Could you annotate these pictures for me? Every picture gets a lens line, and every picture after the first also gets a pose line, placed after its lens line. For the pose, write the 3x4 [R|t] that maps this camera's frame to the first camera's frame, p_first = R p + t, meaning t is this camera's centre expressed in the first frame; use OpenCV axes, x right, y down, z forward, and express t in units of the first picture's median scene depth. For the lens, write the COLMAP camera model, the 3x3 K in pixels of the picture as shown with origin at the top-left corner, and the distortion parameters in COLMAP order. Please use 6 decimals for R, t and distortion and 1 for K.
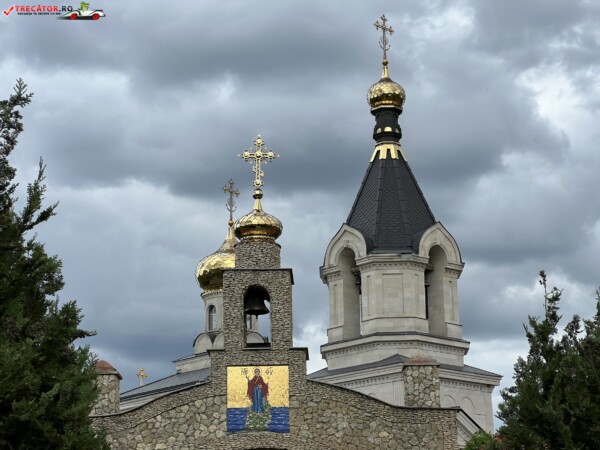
lens RADIAL K [[1315.9, 0, 303.2], [0, 1315.9, 203.9], [0, 0, 1]] dist [0.291573, 0.000000]
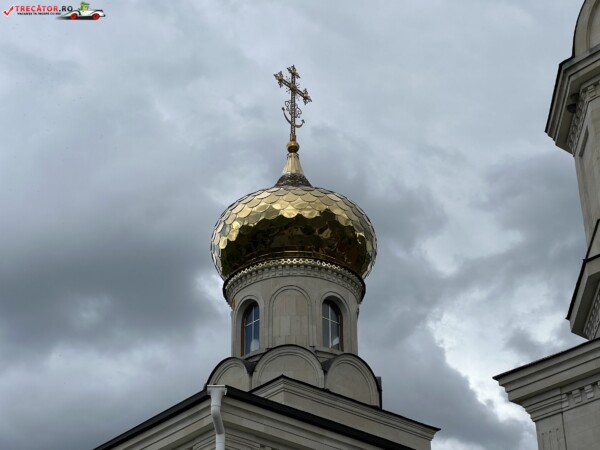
lens RADIAL K [[1315.9, 0, 302.1], [0, 1315.9, 219.7], [0, 0, 1]] dist [0.291573, 0.000000]
pose [[0.999753, -0.005211, -0.021617, -0.049595], [-0.000276, 0.969168, -0.246402, 0.178876], [0.022234, 0.246347, 0.968927, 0.669757]]
